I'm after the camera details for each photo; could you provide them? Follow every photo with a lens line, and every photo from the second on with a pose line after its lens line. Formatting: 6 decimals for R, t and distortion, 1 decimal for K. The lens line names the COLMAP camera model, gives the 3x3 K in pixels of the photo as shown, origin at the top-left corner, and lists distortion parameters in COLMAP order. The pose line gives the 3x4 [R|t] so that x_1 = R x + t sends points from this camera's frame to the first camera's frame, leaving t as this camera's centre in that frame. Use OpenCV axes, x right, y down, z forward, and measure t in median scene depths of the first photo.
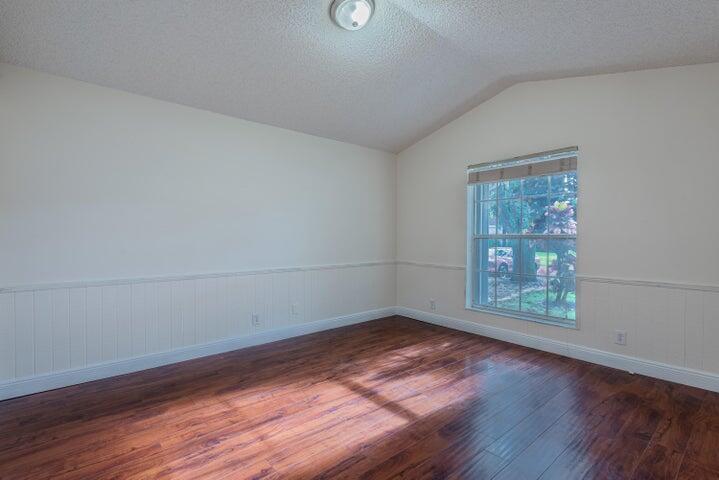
lens RADIAL K [[354.1, 0, 362.3], [0, 354.1, 224.0], [0, 0, 1]] dist [0.000860, -0.000135]
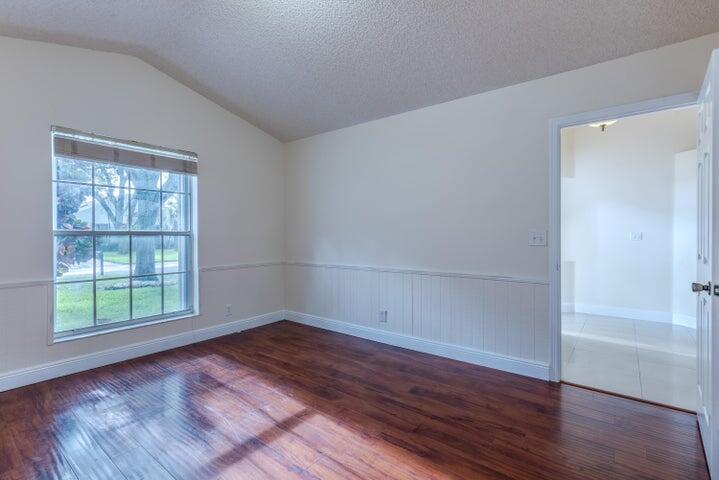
lens RADIAL K [[339.5, 0, 359.5], [0, 339.5, 240.0], [0, 0, 1]] dist [0.001711, 0.000095]
pose [[-0.221165, -0.012547, 0.975156, -0.747299], [-0.030683, 0.999512, 0.005902, 0.043219], [-0.974754, -0.028616, -0.221442, 0.991492]]
